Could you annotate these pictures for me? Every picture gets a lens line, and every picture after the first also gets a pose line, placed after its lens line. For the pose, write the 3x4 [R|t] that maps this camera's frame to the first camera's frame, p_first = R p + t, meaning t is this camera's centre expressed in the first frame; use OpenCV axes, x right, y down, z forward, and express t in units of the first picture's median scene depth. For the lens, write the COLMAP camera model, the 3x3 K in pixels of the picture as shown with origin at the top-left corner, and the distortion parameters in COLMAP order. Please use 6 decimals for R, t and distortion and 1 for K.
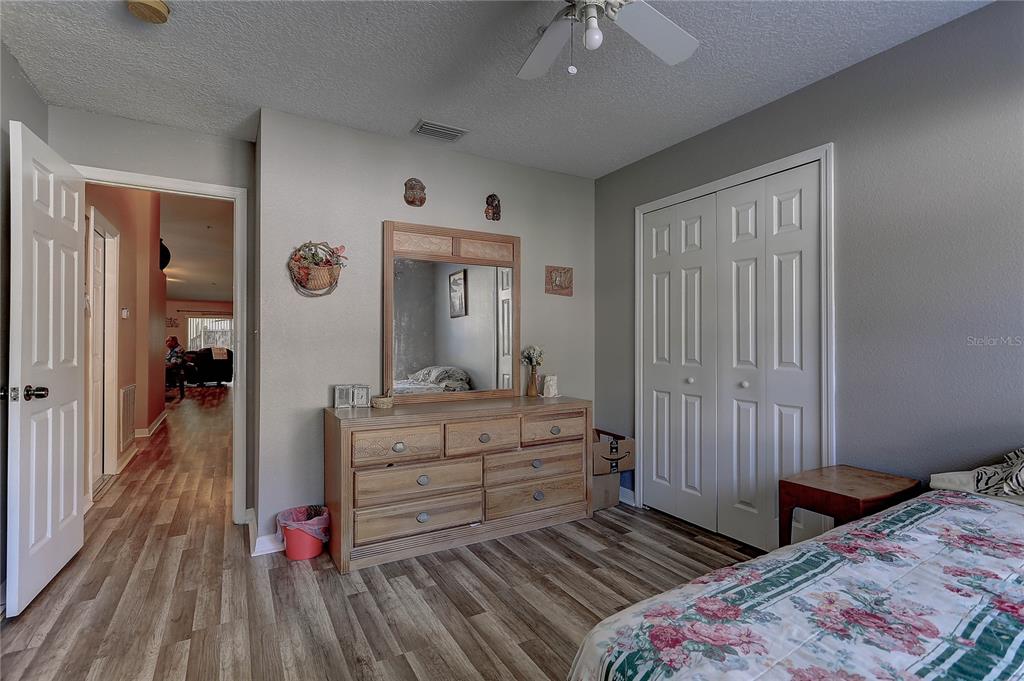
lens RADIAL K [[498.3, 0, 507.1], [0, 498.3, 336.9], [0, 0, 1]] dist [-0.000215, 0.000086]
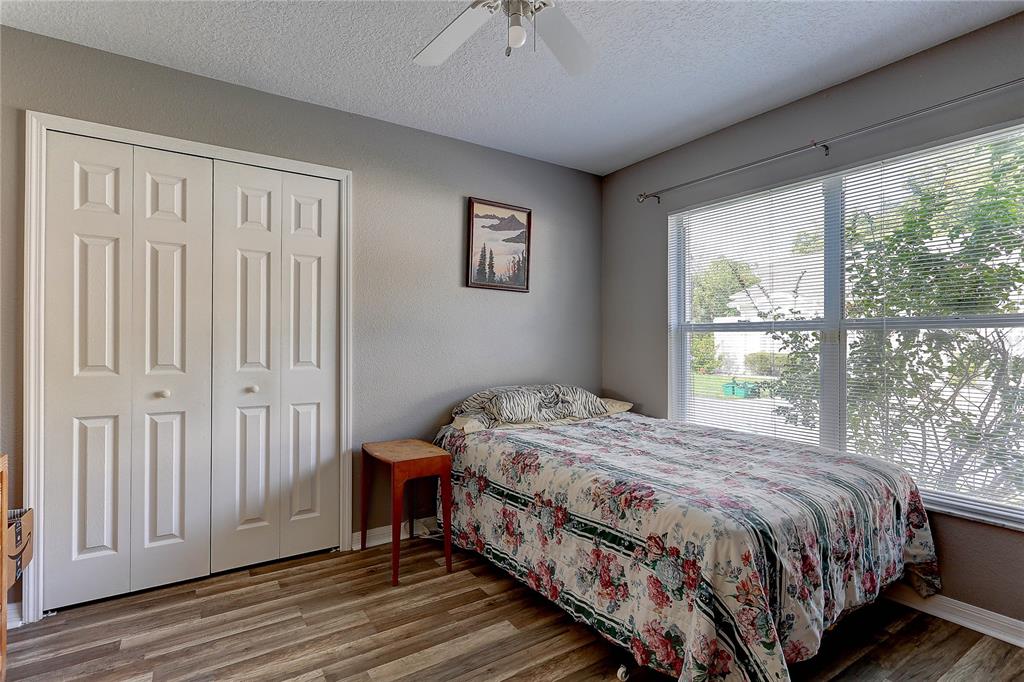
lens RADIAL K [[498.3, 0, 507.1], [0, 498.3, 337.4], [0, 0, 1]] dist [-0.000215, 0.000086]
pose [[-0.069324, 0.002047, 0.997592, -0.433244], [-0.012364, 0.999919, -0.002911, -0.000346], [-0.997518, -0.012537, -0.069293, 0.577117]]
